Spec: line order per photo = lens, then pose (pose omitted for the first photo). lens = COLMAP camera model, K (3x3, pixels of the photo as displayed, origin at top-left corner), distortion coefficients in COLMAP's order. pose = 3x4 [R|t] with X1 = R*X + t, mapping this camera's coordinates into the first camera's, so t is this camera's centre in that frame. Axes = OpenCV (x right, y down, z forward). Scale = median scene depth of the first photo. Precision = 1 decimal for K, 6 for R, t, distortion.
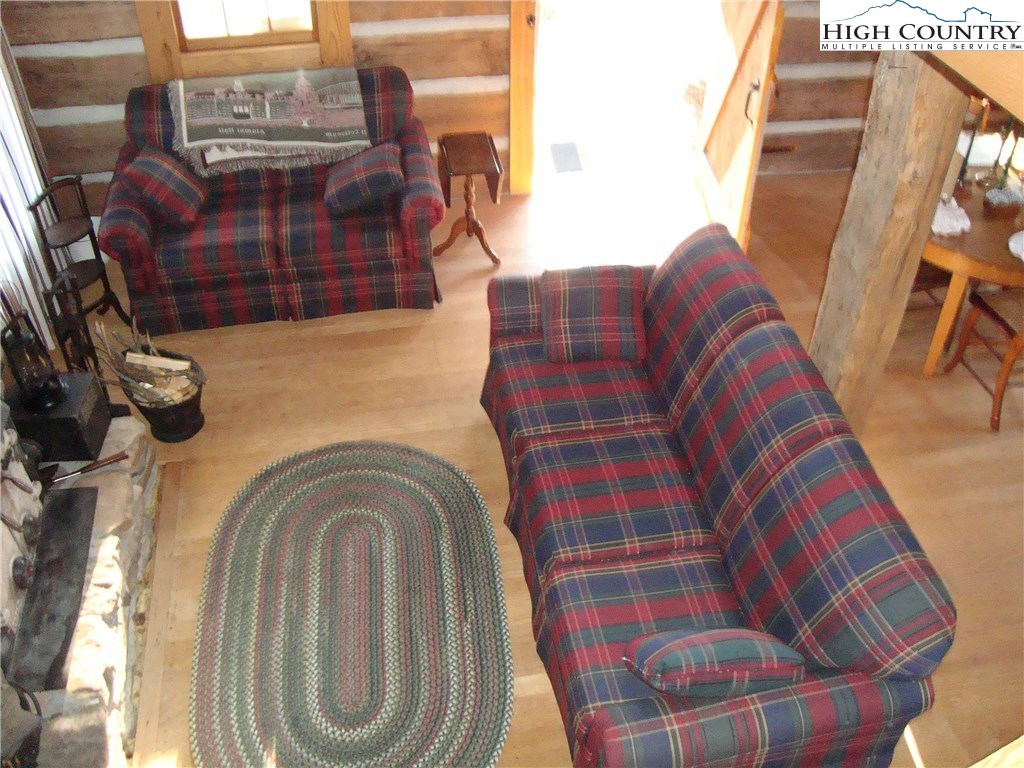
lens RADIAL K [[989.3, 0, 512.0], [0, 989.3, 384.0], [0, 0, 1]] dist [-0.098434, 0.008447]
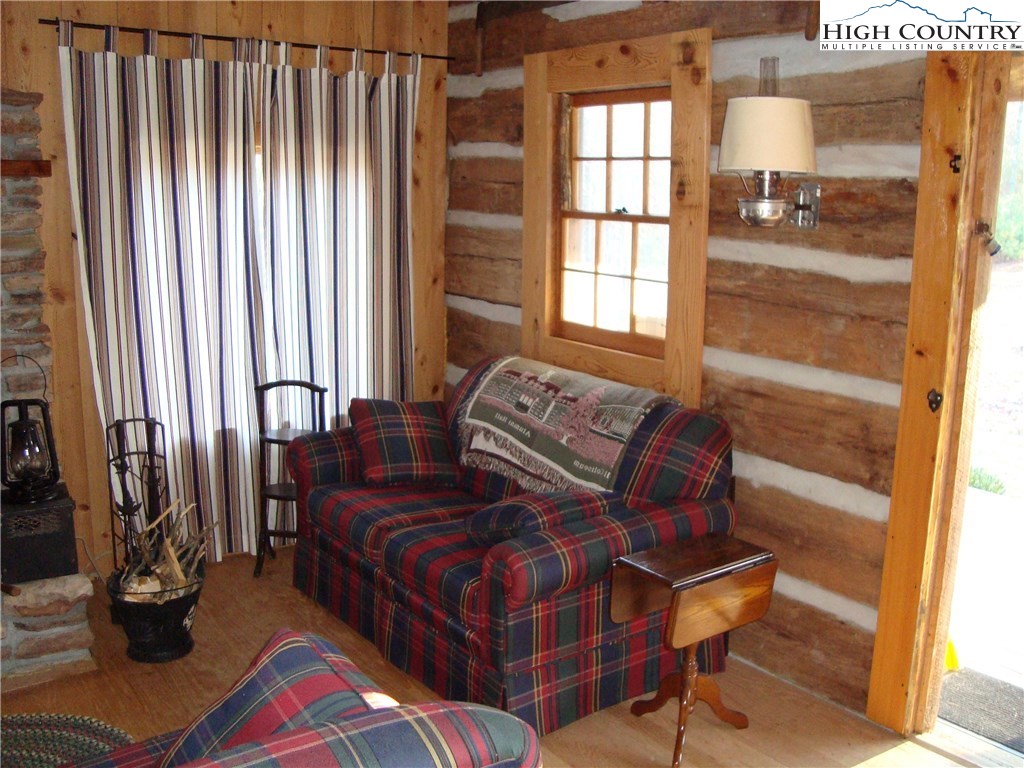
lens RADIAL K [[989.3, 0, 512.0], [0, 989.3, 384.0], [0, 0, 1]] dist [-0.098434, 0.008447]
pose [[0.456042, 0.192838, -0.868815, 0.377830], [-0.603634, 0.784377, -0.142751, -0.172544], [0.653951, 0.589547, 0.474112, 0.611844]]
